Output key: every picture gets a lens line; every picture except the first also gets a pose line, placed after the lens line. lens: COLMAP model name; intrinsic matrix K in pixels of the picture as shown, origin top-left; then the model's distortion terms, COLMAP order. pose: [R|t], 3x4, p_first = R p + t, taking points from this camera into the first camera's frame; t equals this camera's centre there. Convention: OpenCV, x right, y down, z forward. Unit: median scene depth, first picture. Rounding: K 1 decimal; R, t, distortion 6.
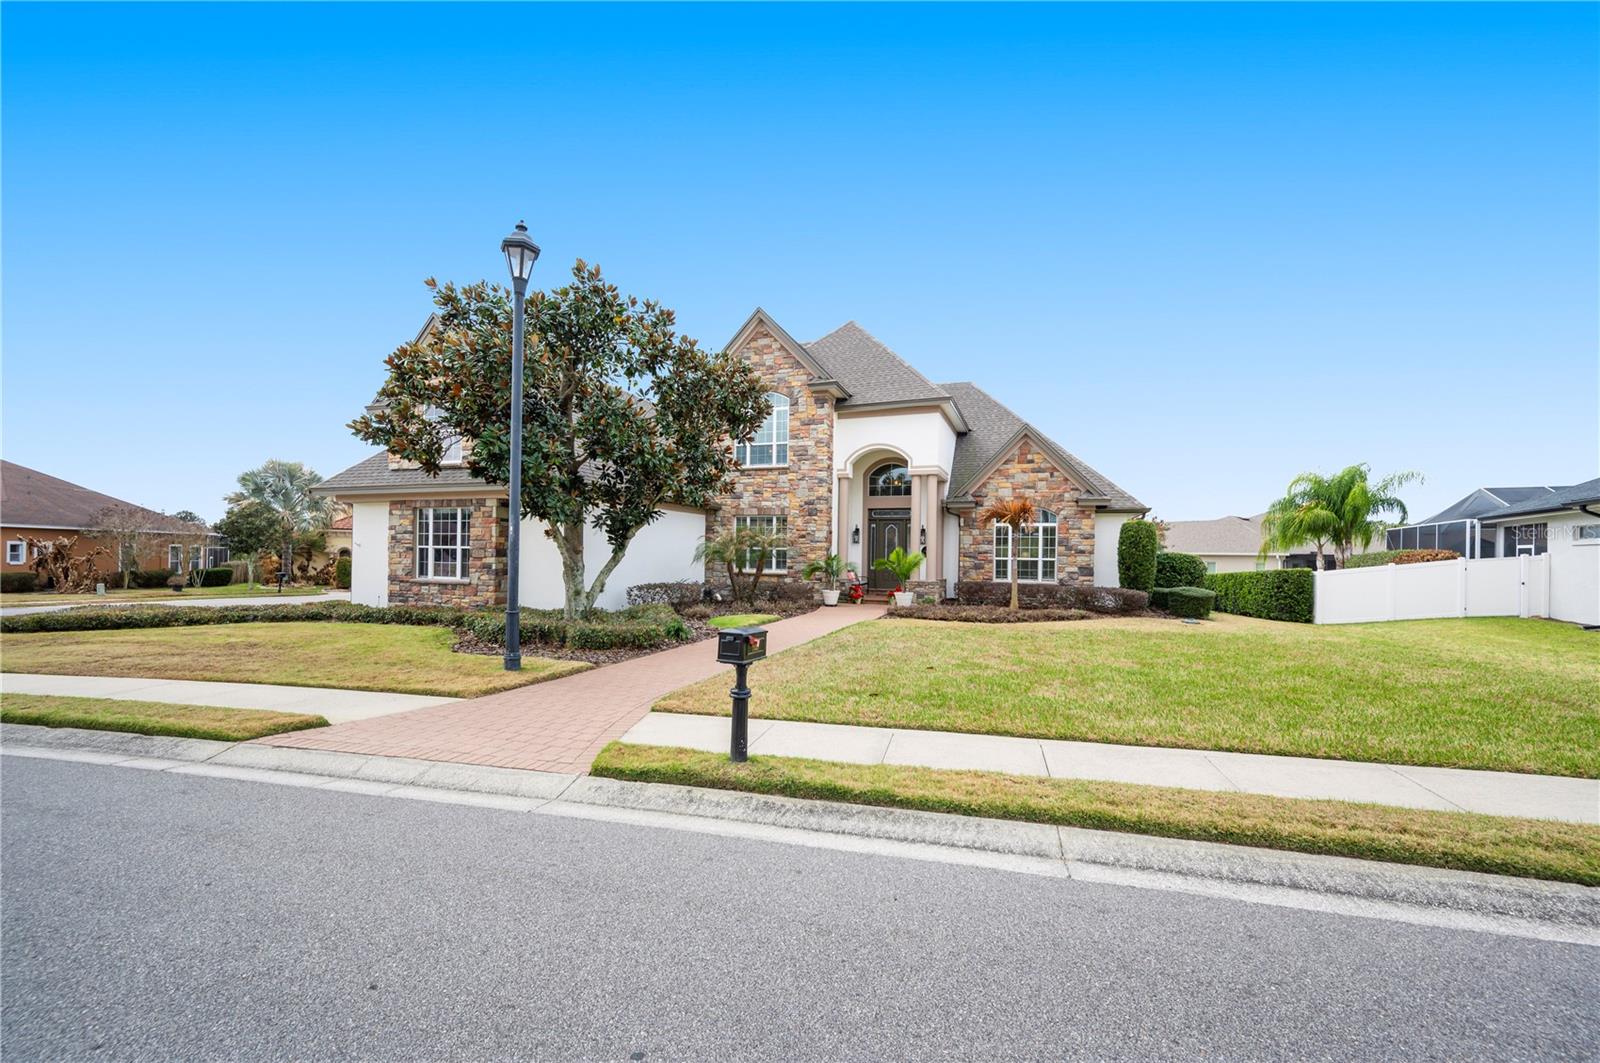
lens RADIAL K [[636.2, 0, 801.8], [0, 636.2, 539.2], [0, 0, 1]] dist [-0.003228, -0.000021]
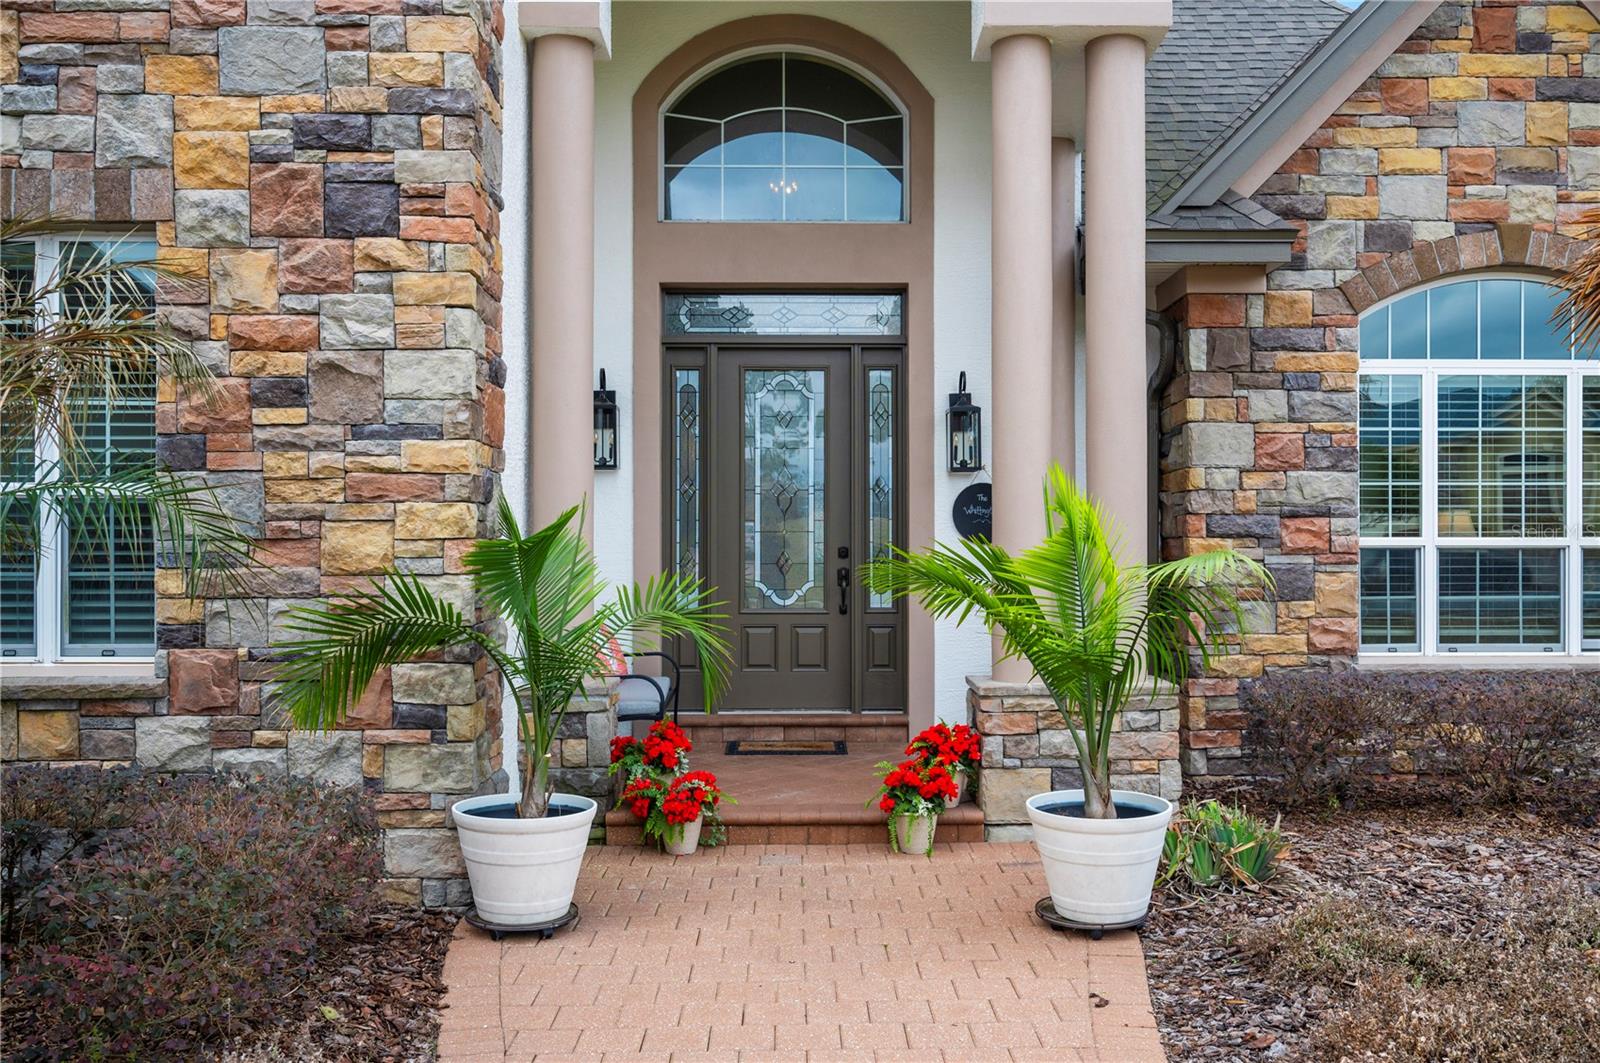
lens RADIAL K [[1294.8, 0, 799.3], [0, 1294.8, 540.6], [0, 0, 1]] dist [-0.003642, -0.003492]
pose [[0.927204, -0.013570, 0.374312, -0.000209], [0.007114, 0.999801, 0.018624, 0.021785], [-0.374490, -0.014605, 0.927116, 0.710605]]
